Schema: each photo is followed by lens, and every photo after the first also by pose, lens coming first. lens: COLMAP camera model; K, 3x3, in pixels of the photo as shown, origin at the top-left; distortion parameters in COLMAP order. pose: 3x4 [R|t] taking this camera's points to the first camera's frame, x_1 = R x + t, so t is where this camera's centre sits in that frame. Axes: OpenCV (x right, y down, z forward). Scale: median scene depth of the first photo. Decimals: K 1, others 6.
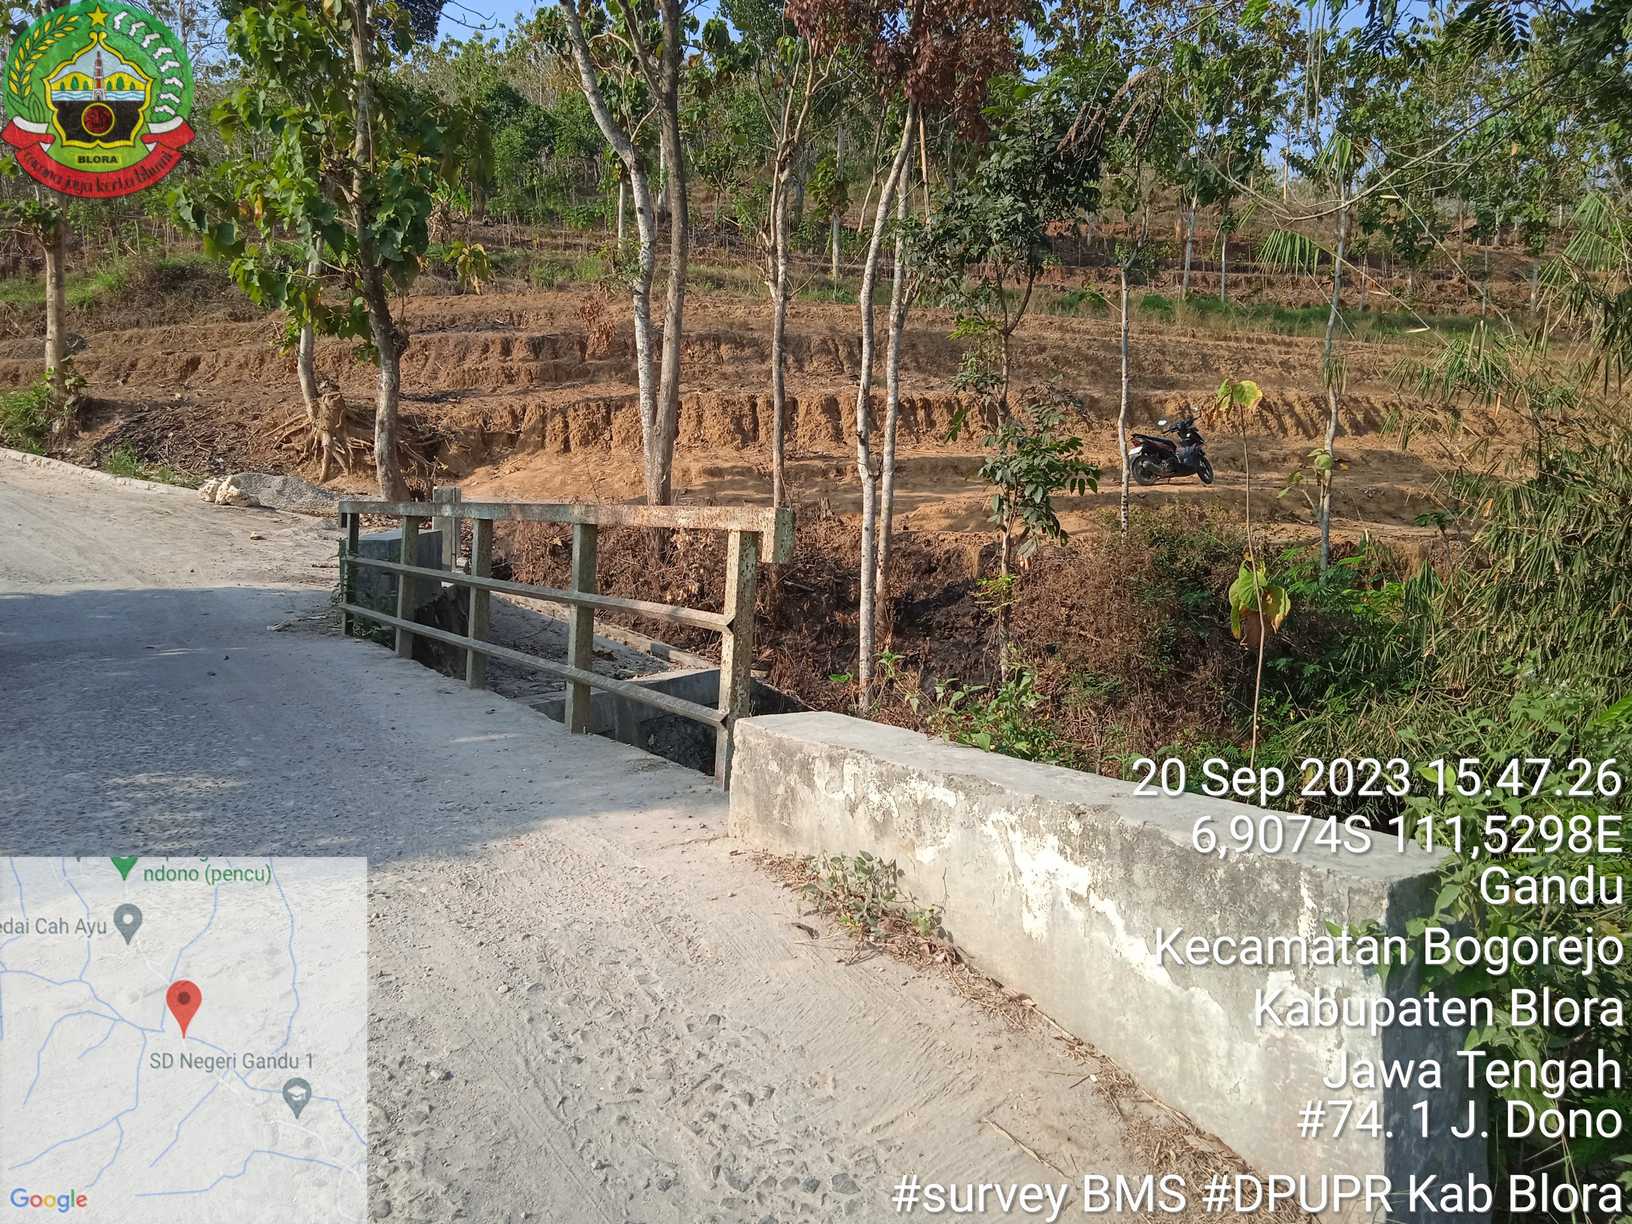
lens RADIAL K [[1341.5, 0, 818.0], [0, 1341.5, 625.2], [0, 0, 1]] dist [0.052539, -0.055937]
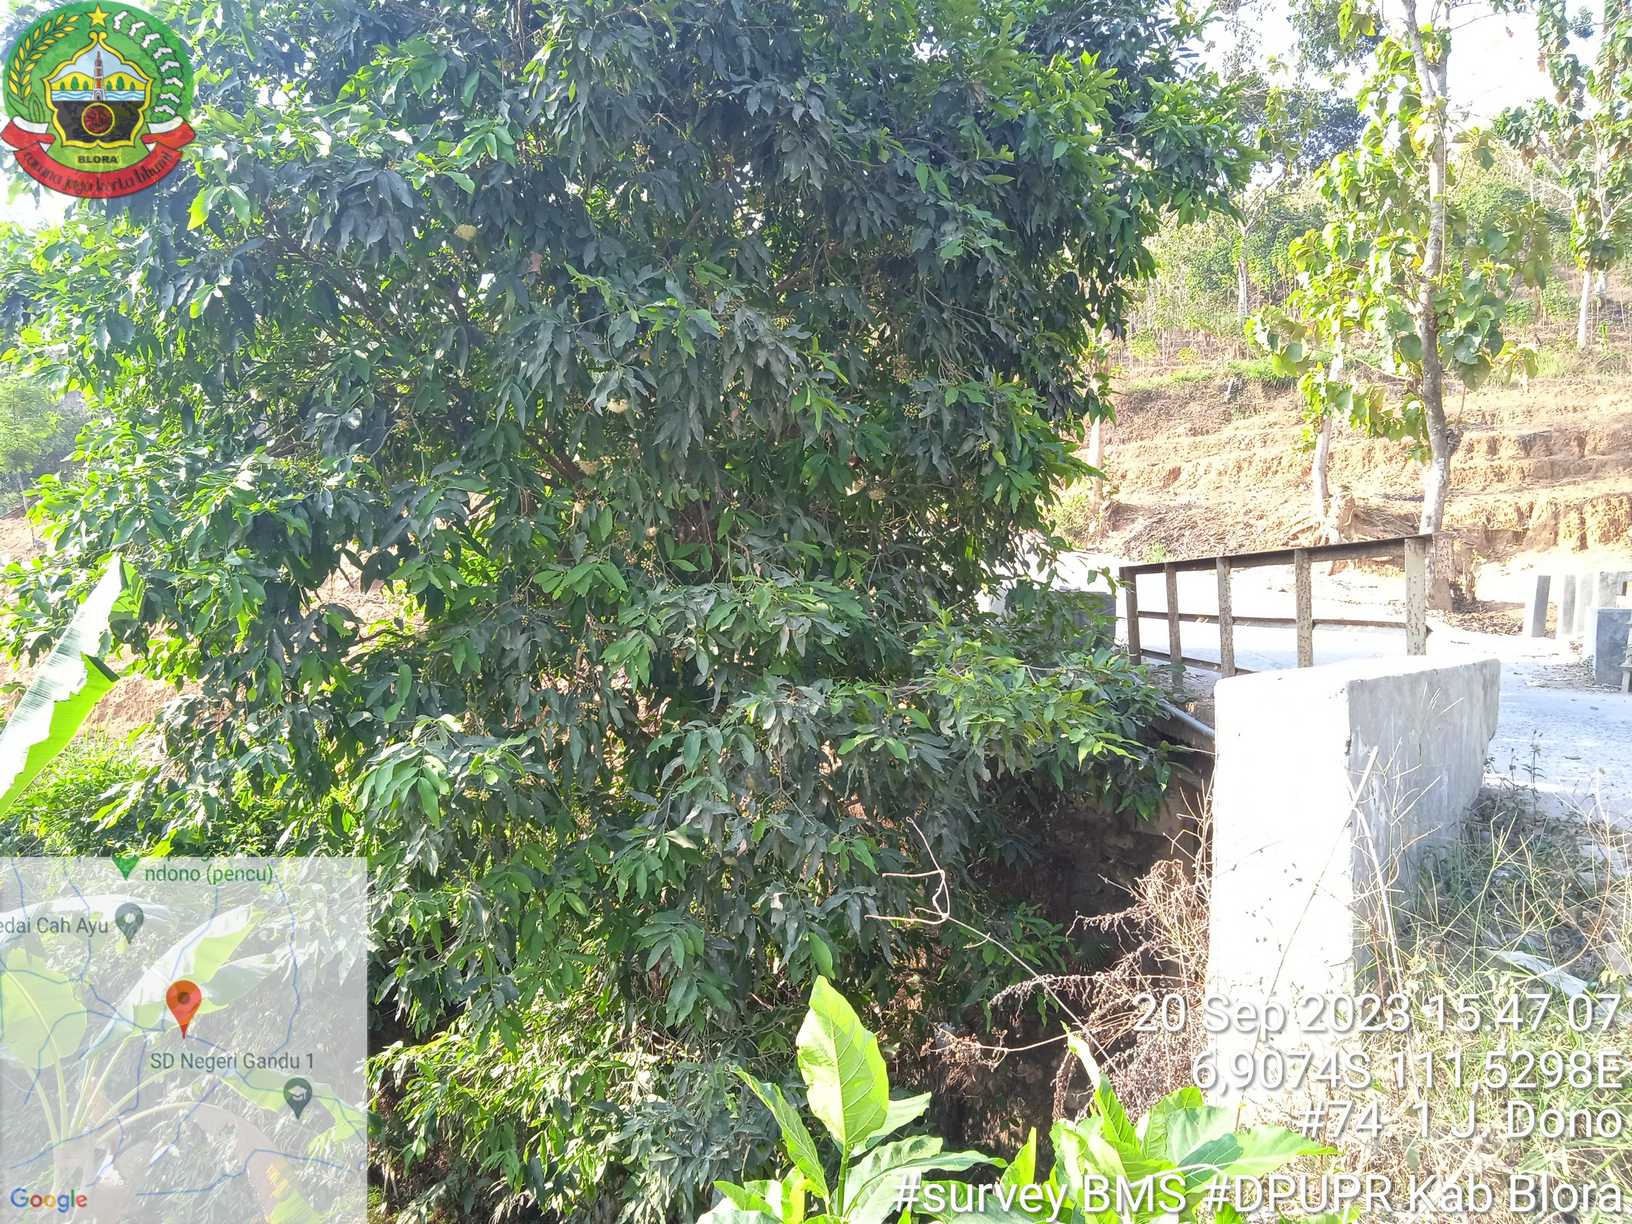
lens RADIAL K [[1338.8, 0, 829.9], [0, 1338.8, 622.1], [0, 0, 1]] dist [0.071803, -0.081495]
pose [[0.835831, 0.035906, -0.547811, -0.111356], [-0.081667, 0.994888, -0.059396, 0.026244], [0.542878, 0.094383, 0.834491, -0.102402]]
